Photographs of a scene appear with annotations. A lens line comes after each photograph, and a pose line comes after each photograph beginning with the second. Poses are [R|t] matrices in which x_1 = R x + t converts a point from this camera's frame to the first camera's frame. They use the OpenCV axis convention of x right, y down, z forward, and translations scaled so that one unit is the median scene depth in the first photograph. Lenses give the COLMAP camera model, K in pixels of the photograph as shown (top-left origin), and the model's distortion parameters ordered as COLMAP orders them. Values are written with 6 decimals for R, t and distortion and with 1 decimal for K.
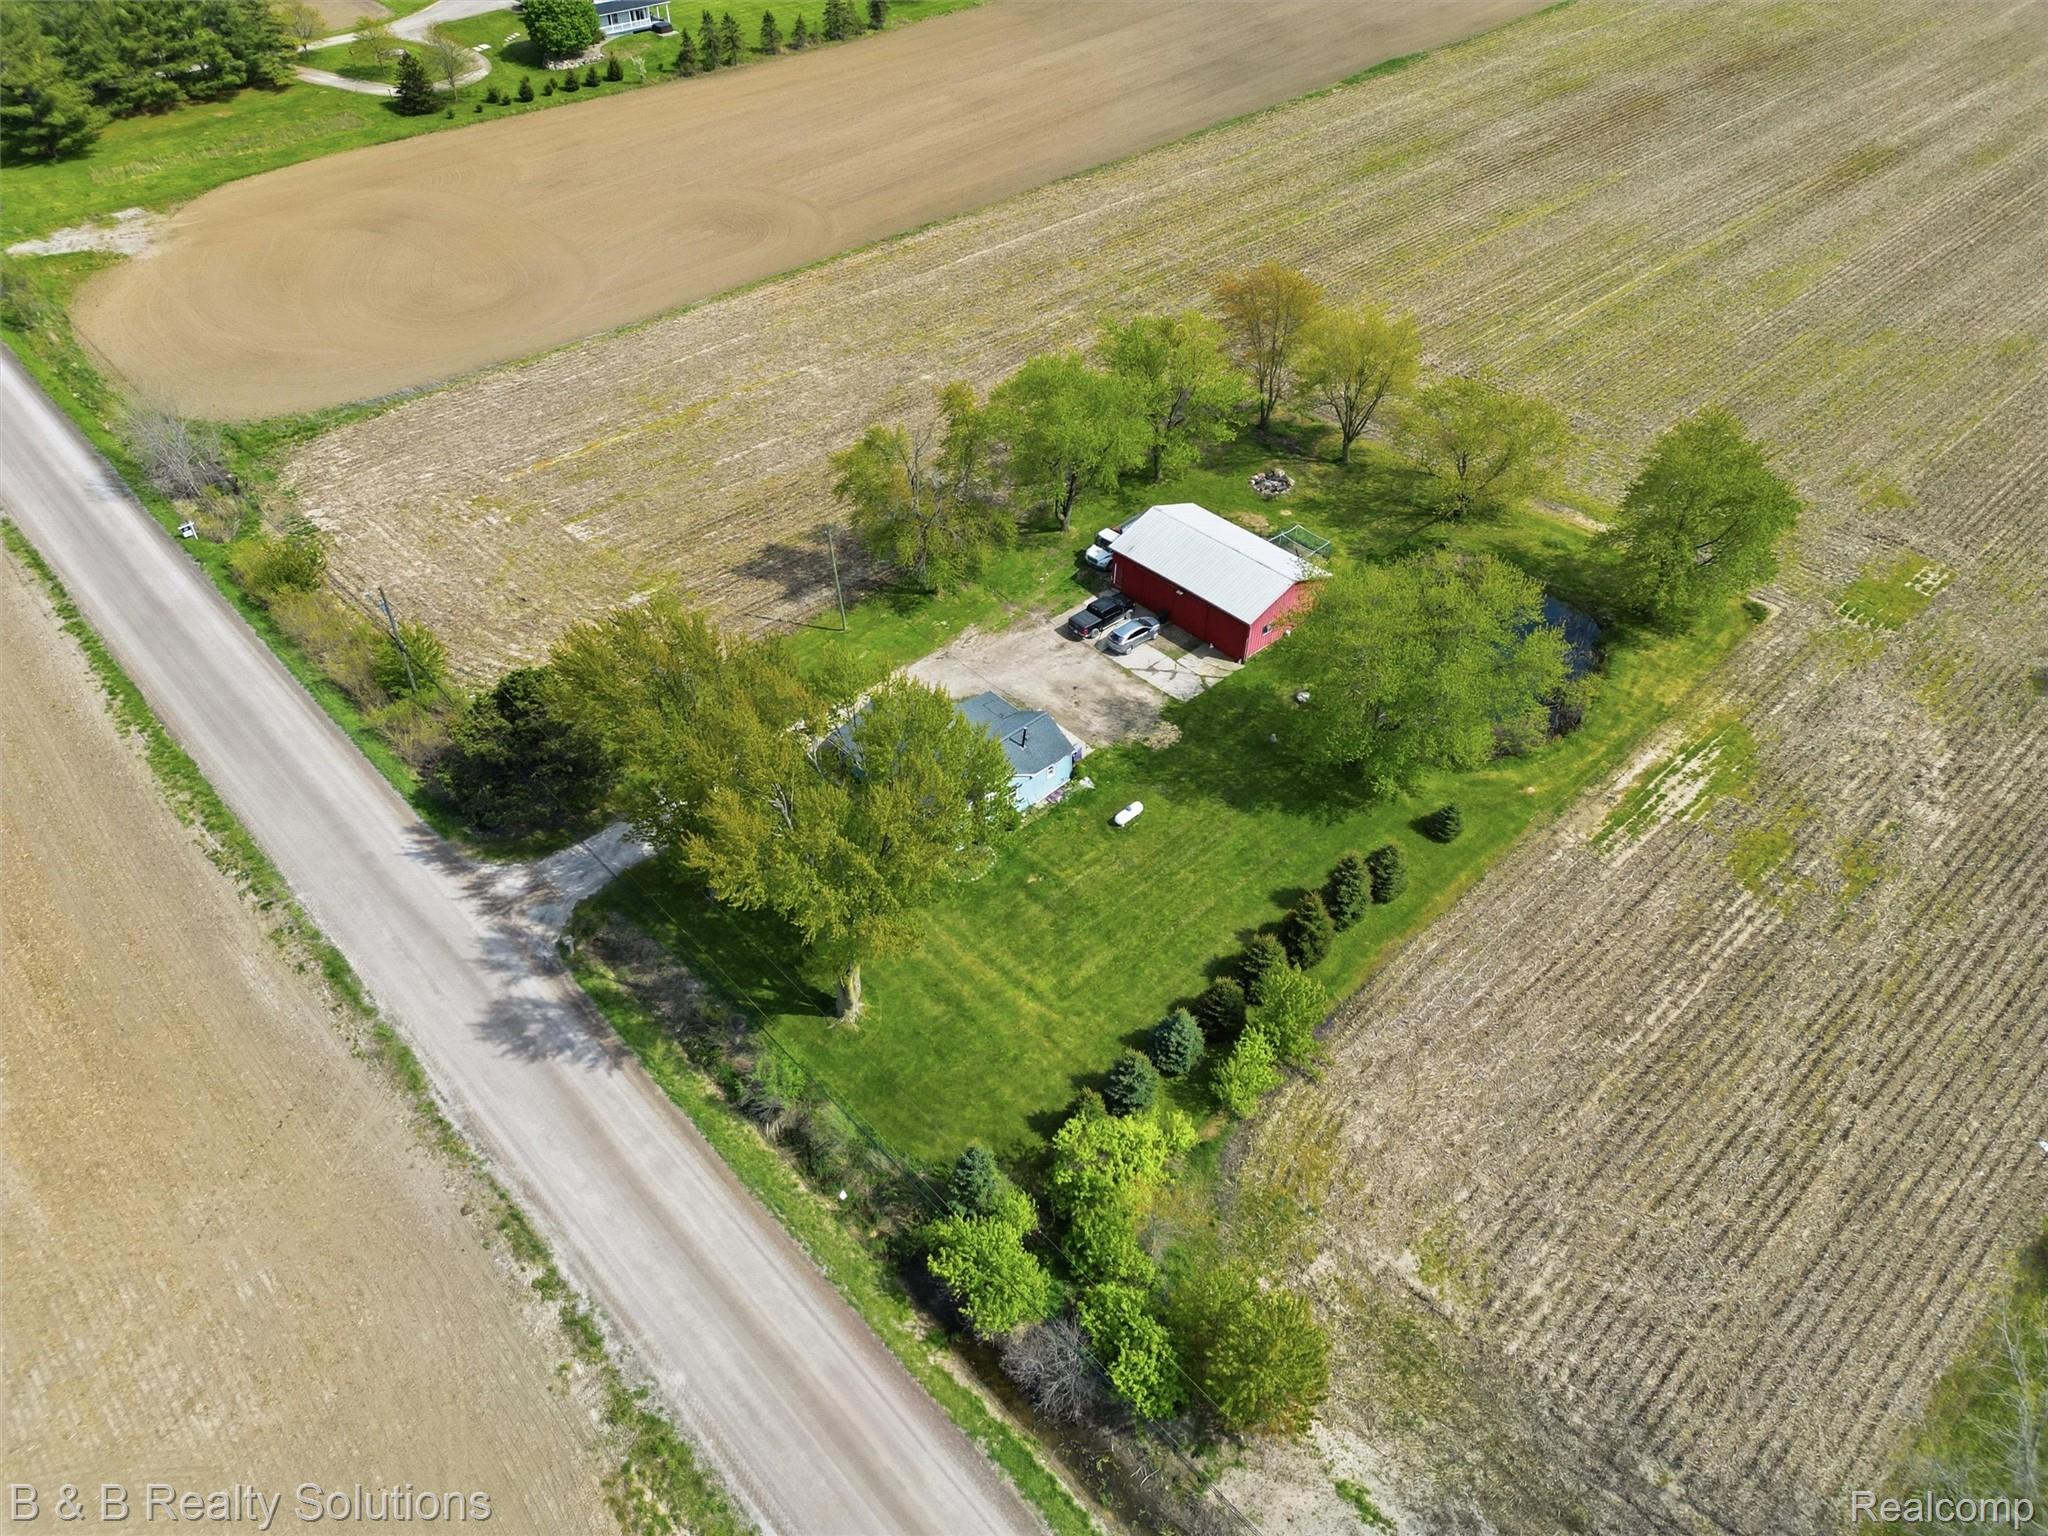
lens RADIAL K [[1419.2, 0, 1024.0], [0, 1419.2, 768.0], [0, 0, 1]] dist [0.088693, -0.089526]
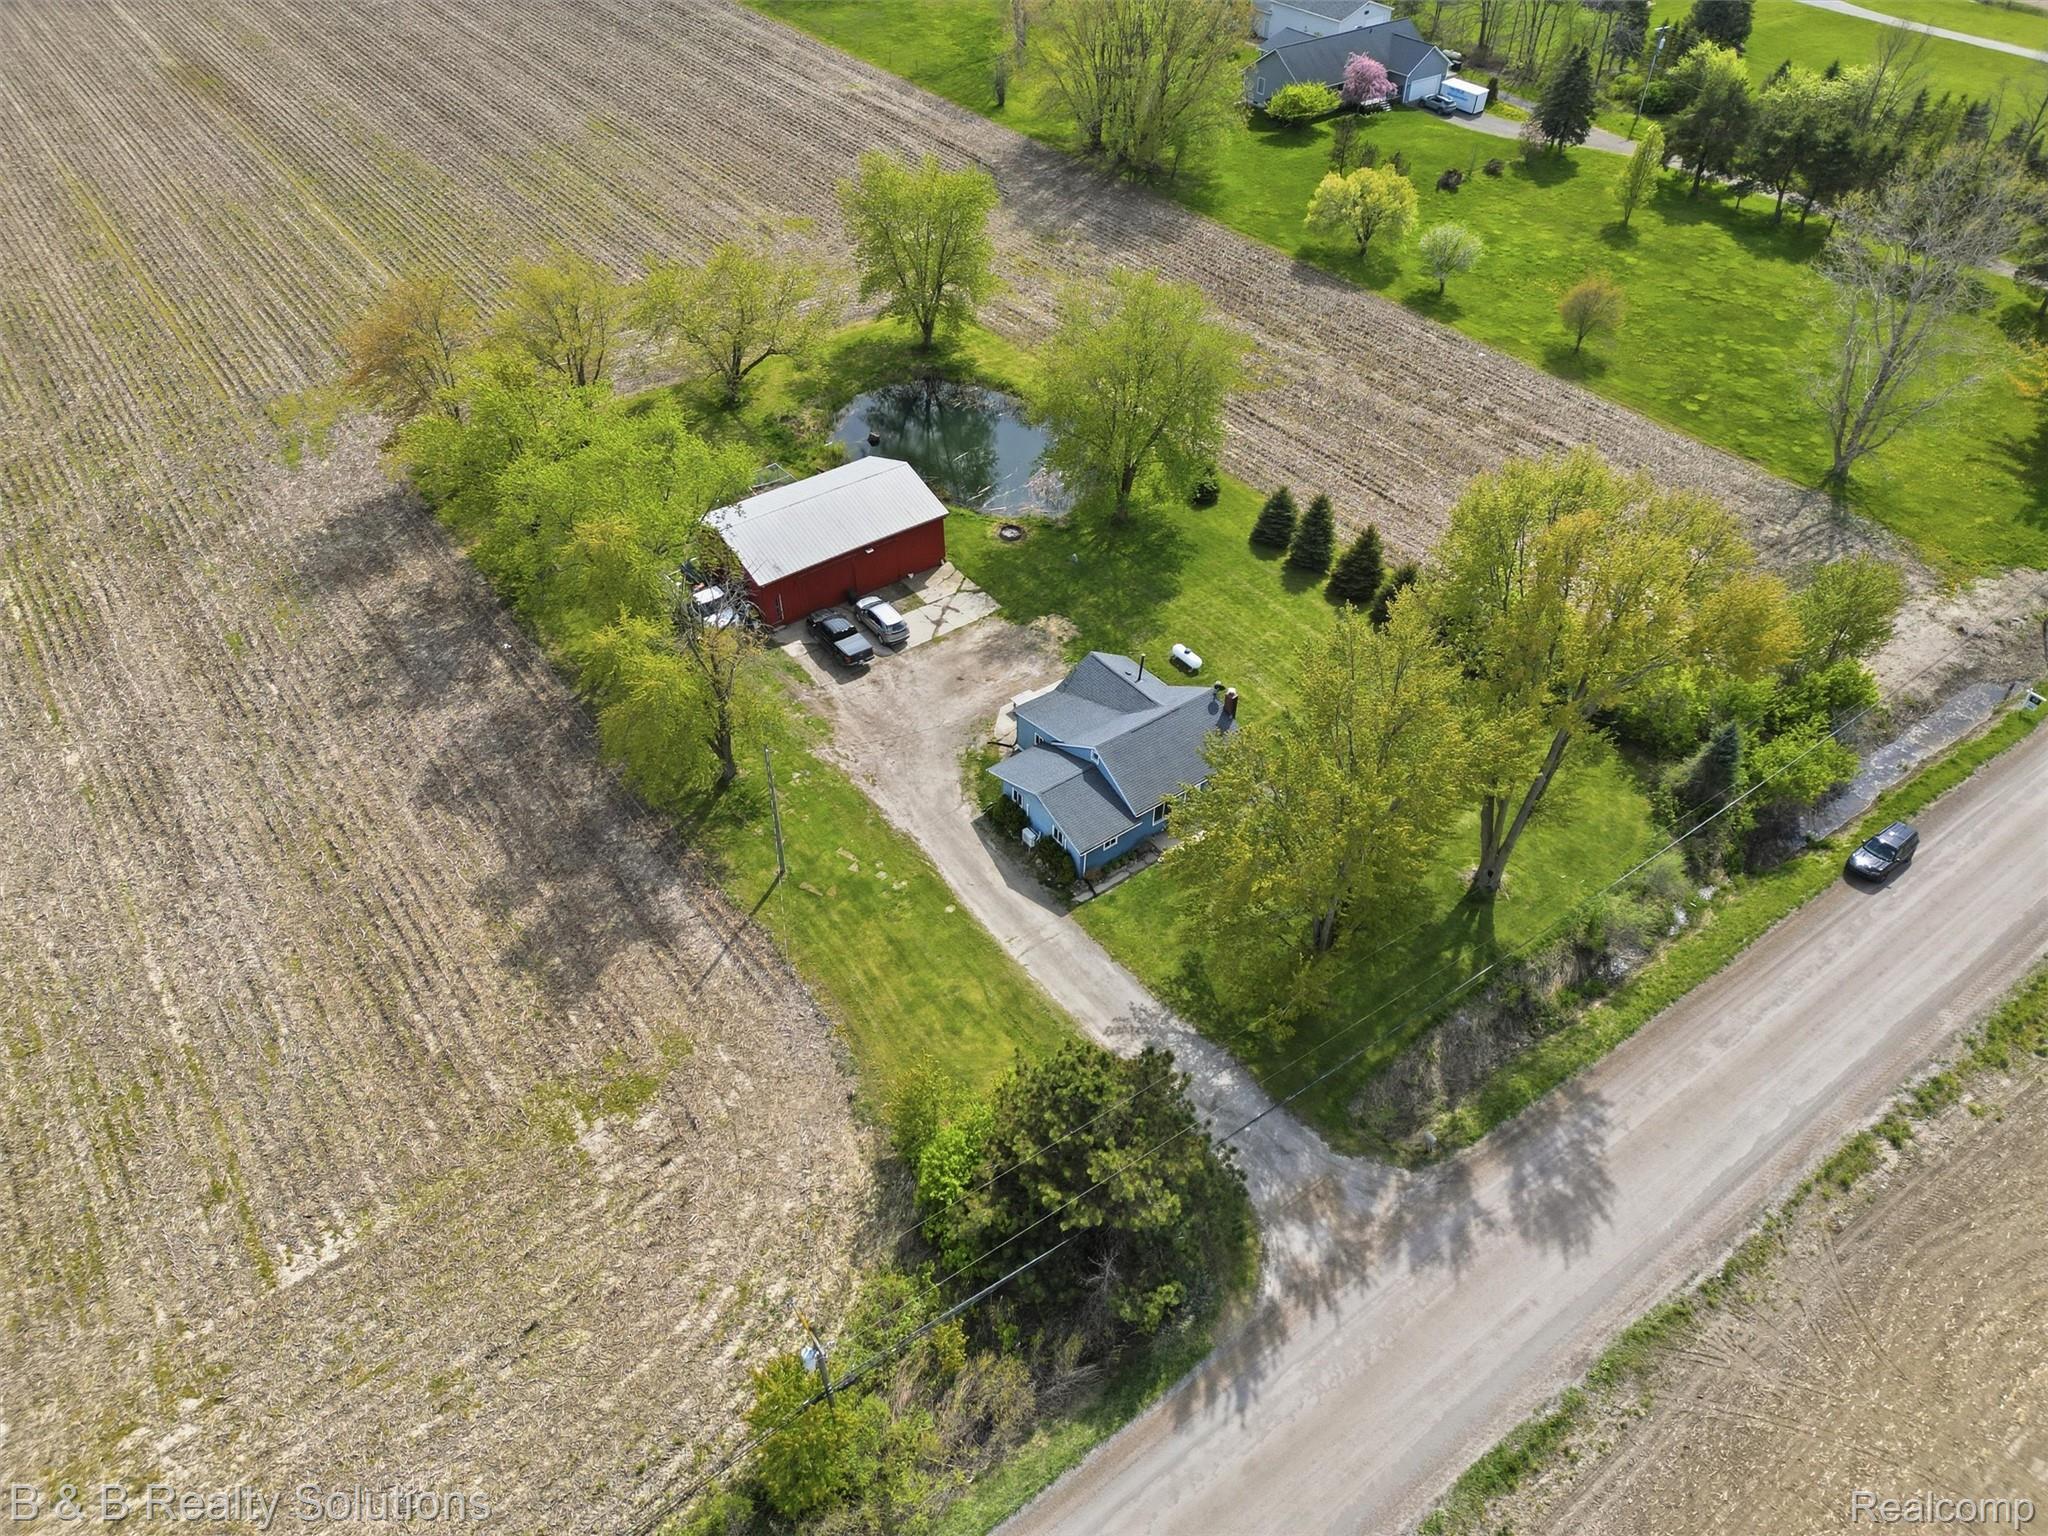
lens RADIAL K [[1419.2, 0, 1024.0], [0, 1419.2, 768.0], [0, 0, 1]] dist [0.088693, -0.089526]
pose [[0.107293, -0.662212, 0.741595, -0.647850], [0.660366, 0.605068, 0.444758, -0.390826], [-0.743240, 0.442004, 0.502222, 0.598522]]
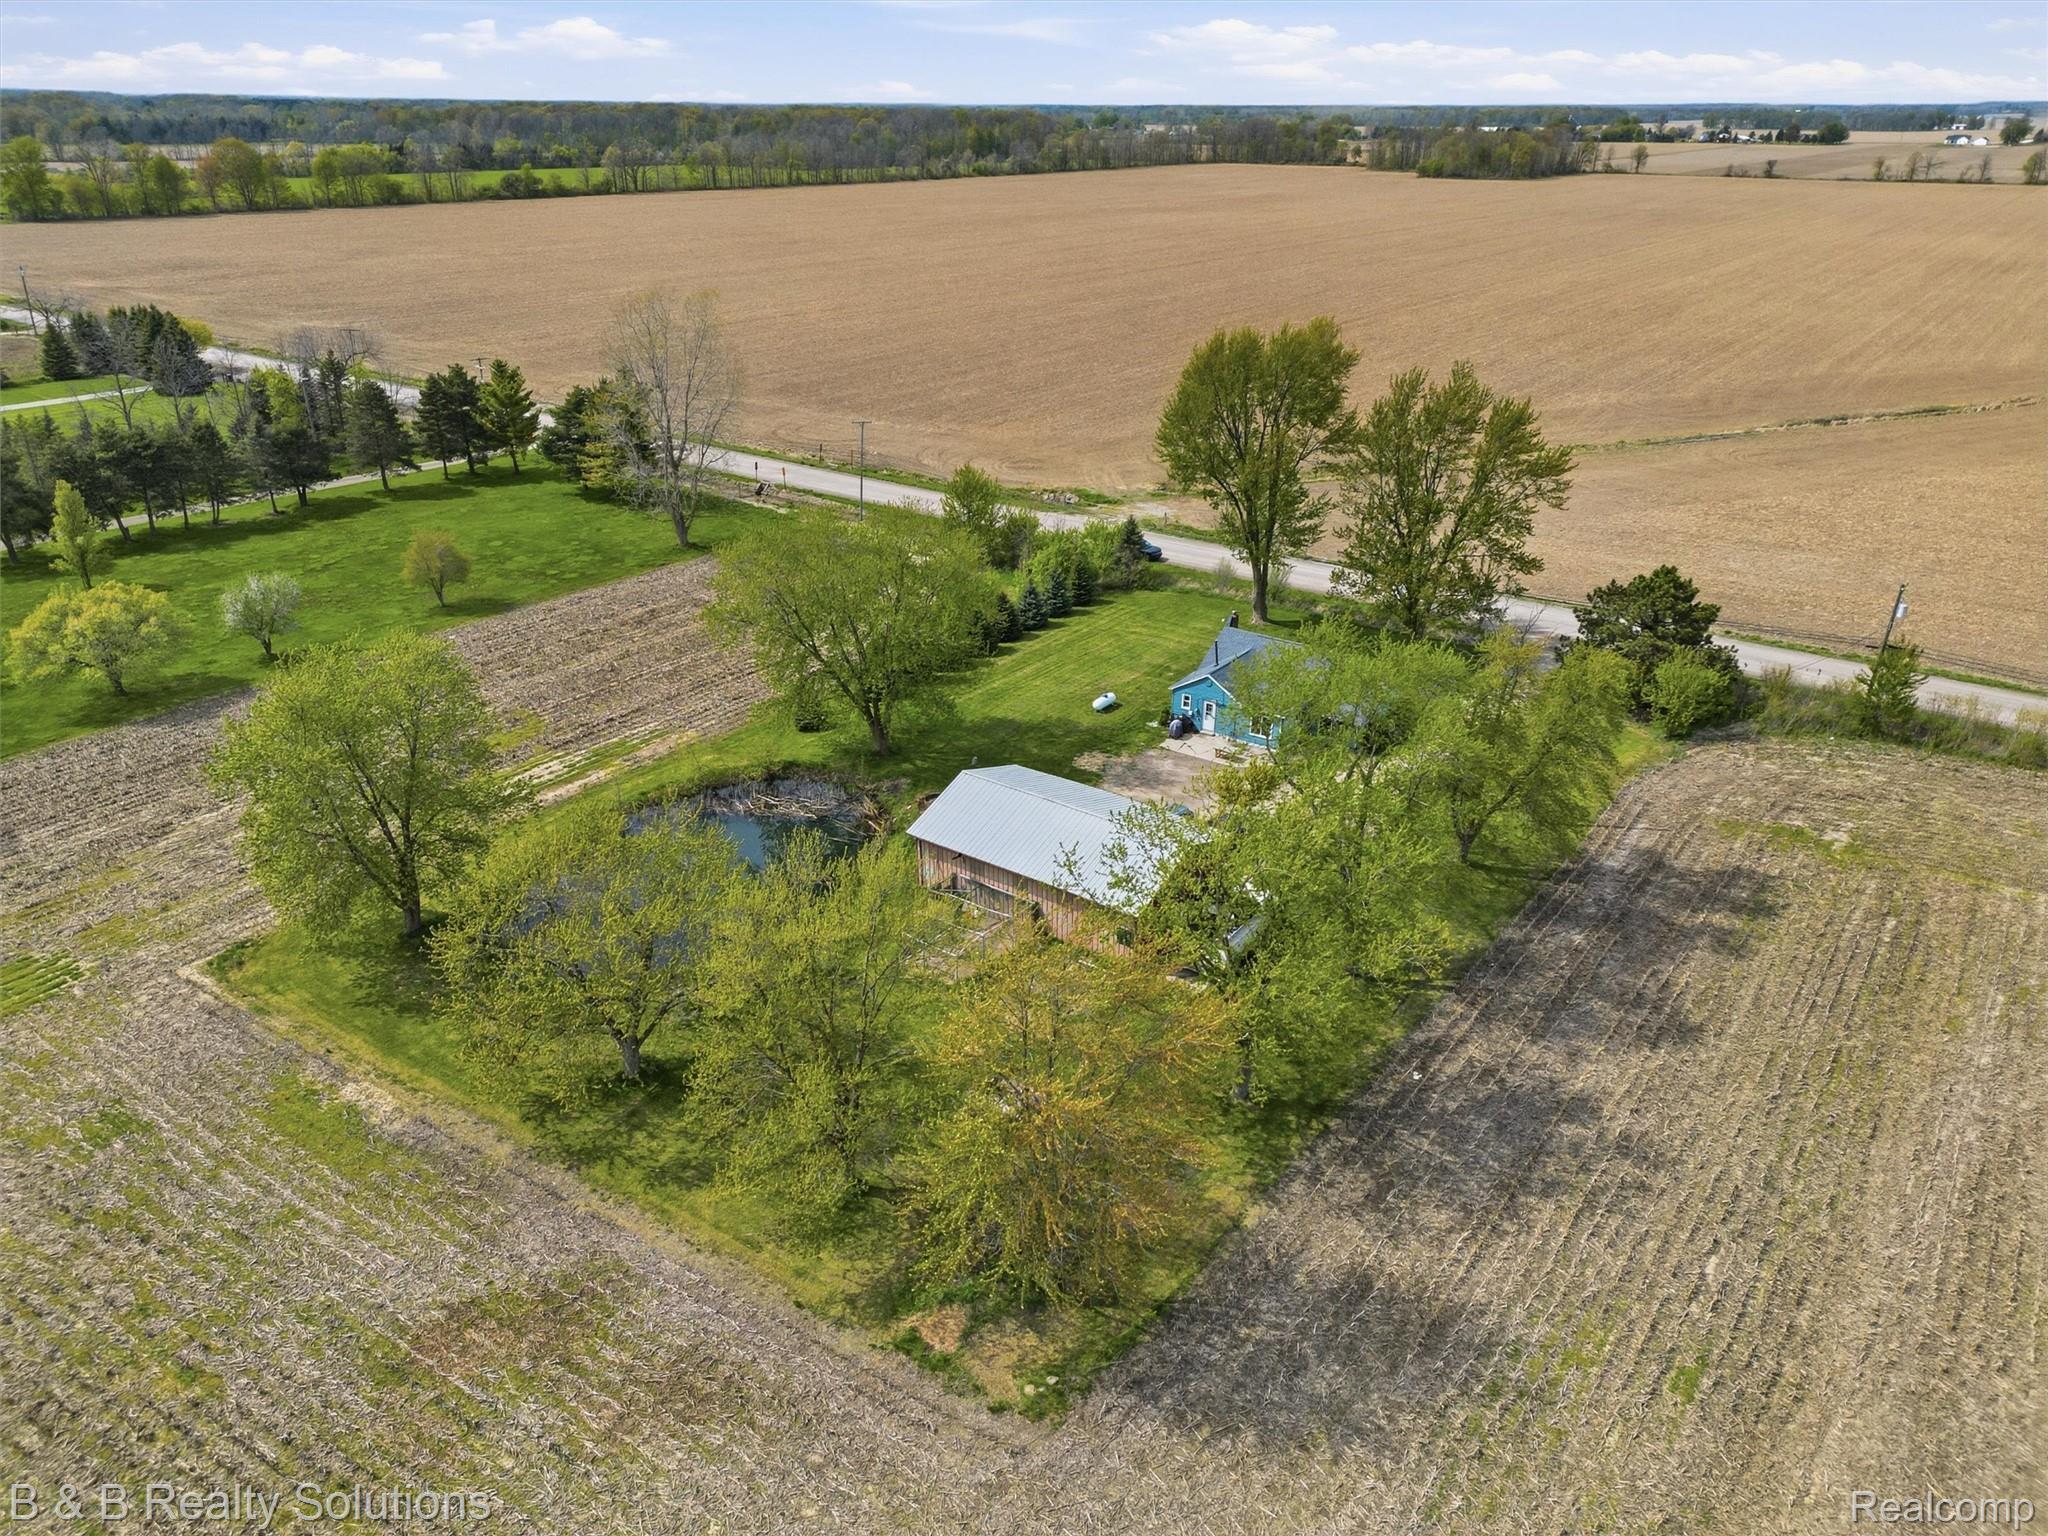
lens RADIAL K [[1419.2, 0, 1024.0], [0, 1419.2, 768.0], [0, 0, 1]] dist [0.088693, -0.089526]
pose [[-0.981484, 0.070255, -0.178197, 0.305977], [-0.137039, 0.392434, 0.909514, -0.850611], [0.133828, 0.917093, -0.375540, 1.348700]]
